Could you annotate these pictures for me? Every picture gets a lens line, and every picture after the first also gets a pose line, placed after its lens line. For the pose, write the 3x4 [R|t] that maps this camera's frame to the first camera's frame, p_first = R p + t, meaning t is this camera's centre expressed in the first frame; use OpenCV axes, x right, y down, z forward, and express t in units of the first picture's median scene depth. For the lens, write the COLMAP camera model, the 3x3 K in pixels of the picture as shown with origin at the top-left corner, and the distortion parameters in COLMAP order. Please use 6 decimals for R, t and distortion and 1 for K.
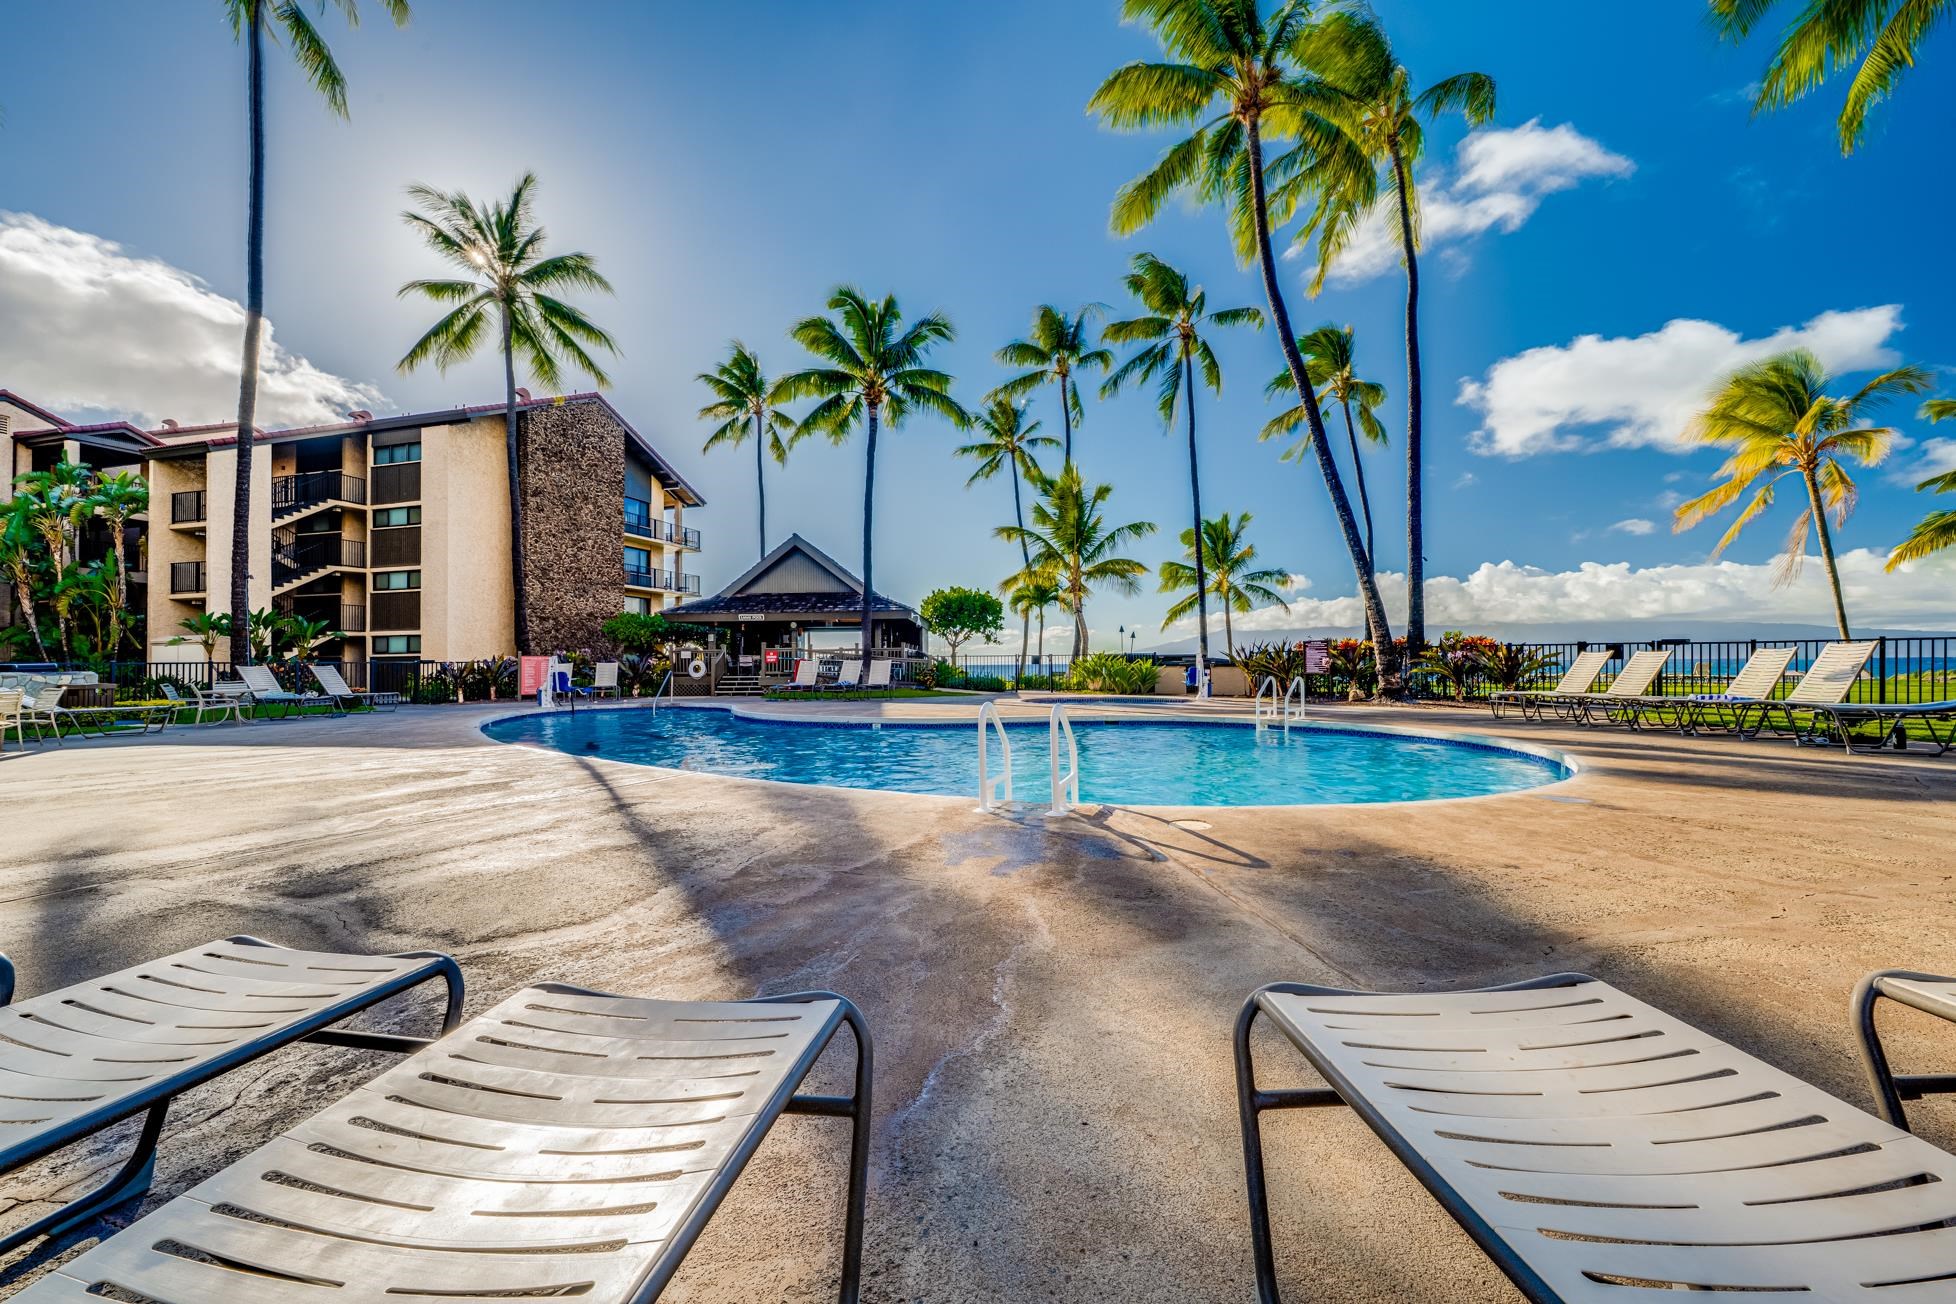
lens RADIAL K [[763.8, 0, 969.1], [0, 763.8, 649.7], [0, 0, 1]] dist [0.001508, 0.000100]
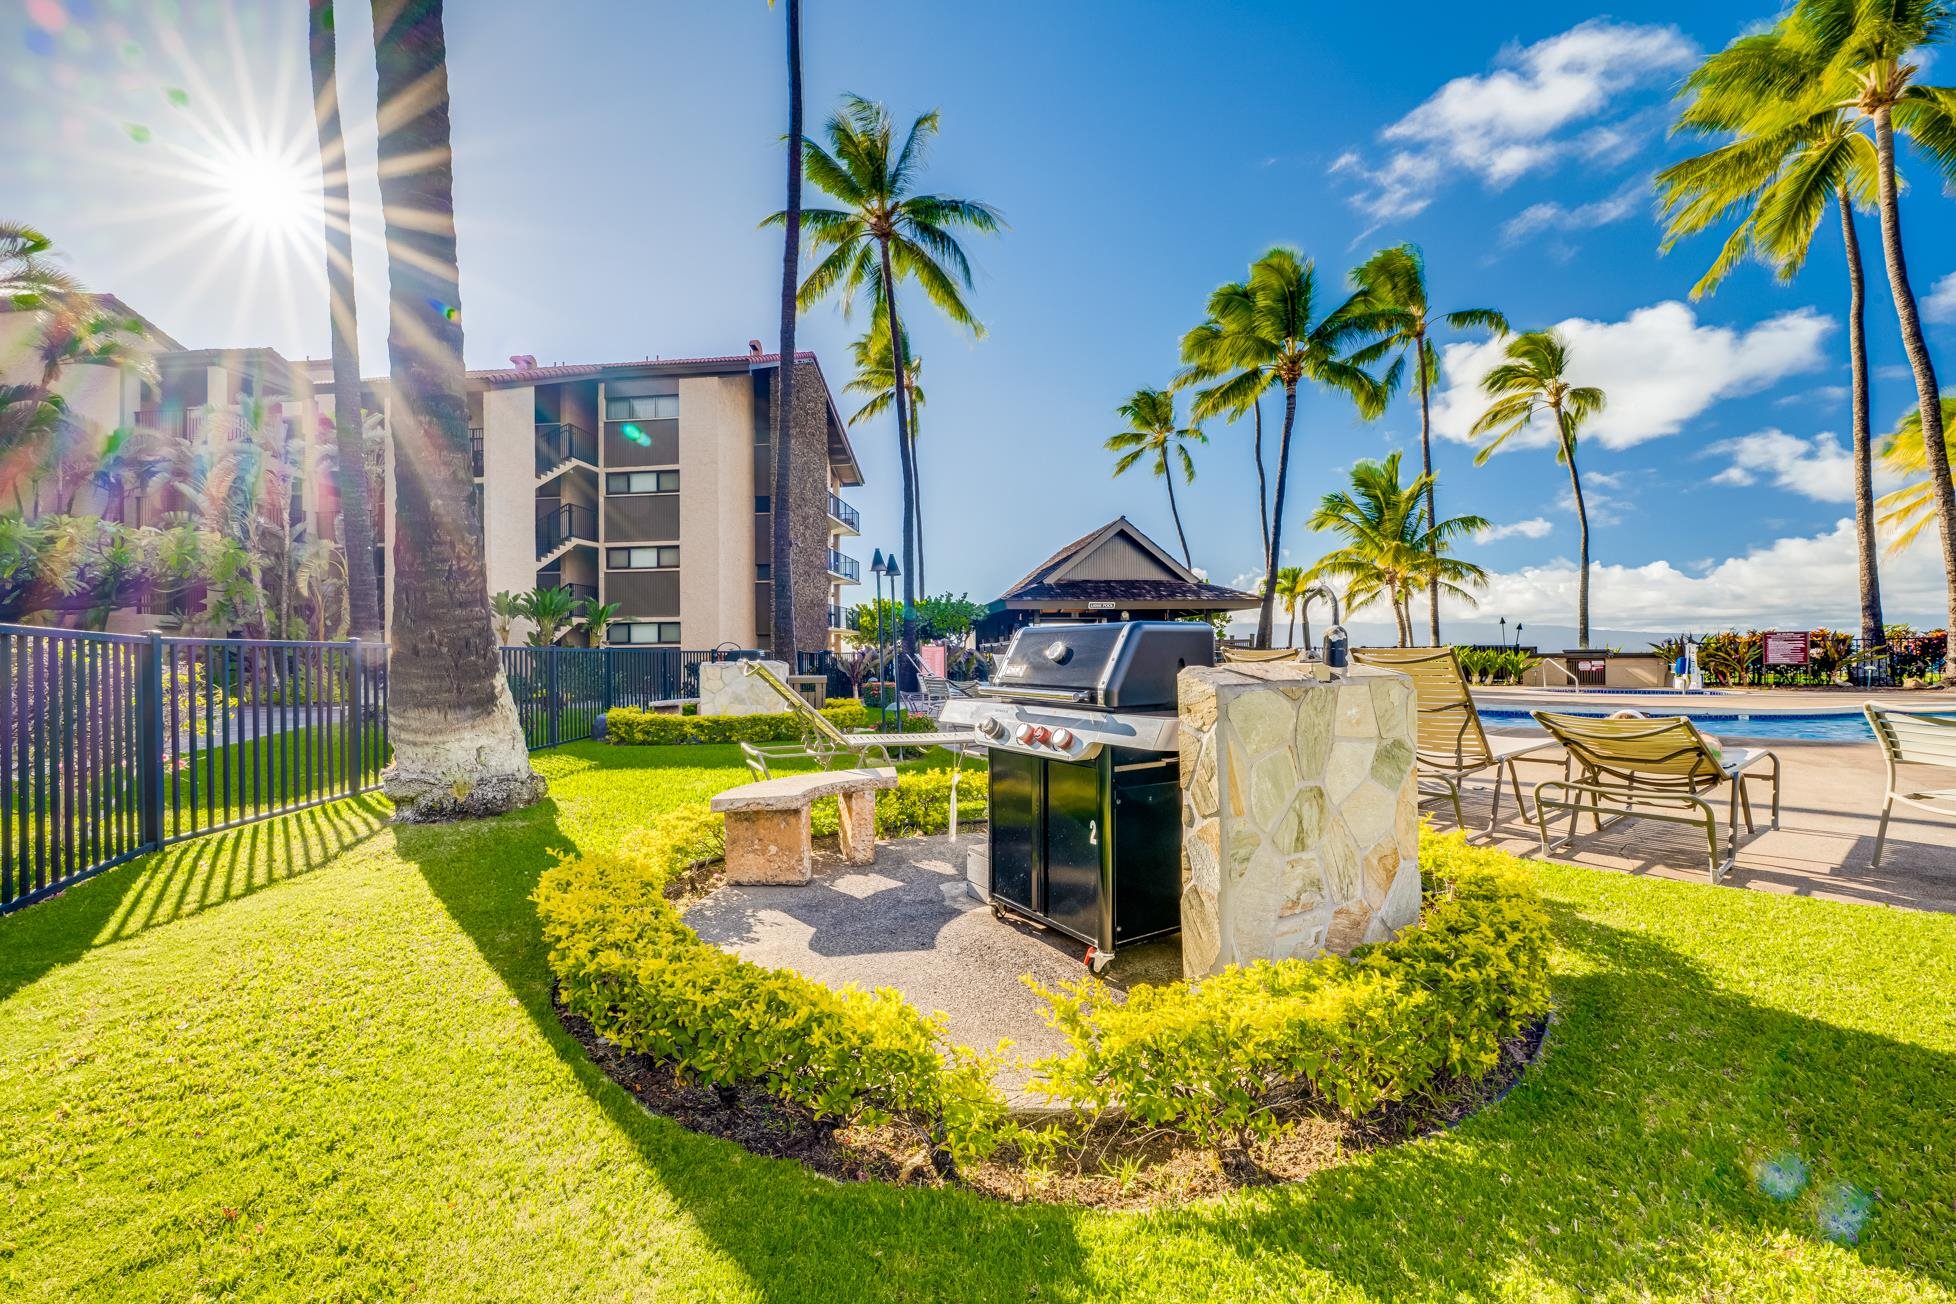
lens RADIAL K [[763.8, 0, 986.2], [0, 763.8, 650.2], [0, 0, 1]] dist [0.001508, 0.000100]
pose [[0.984127, 0.001757, 0.177457, -0.536140], [-0.002550, 0.999988, 0.004239, 0.007223], [-0.177448, -0.004624, 0.984119, 0.105261]]
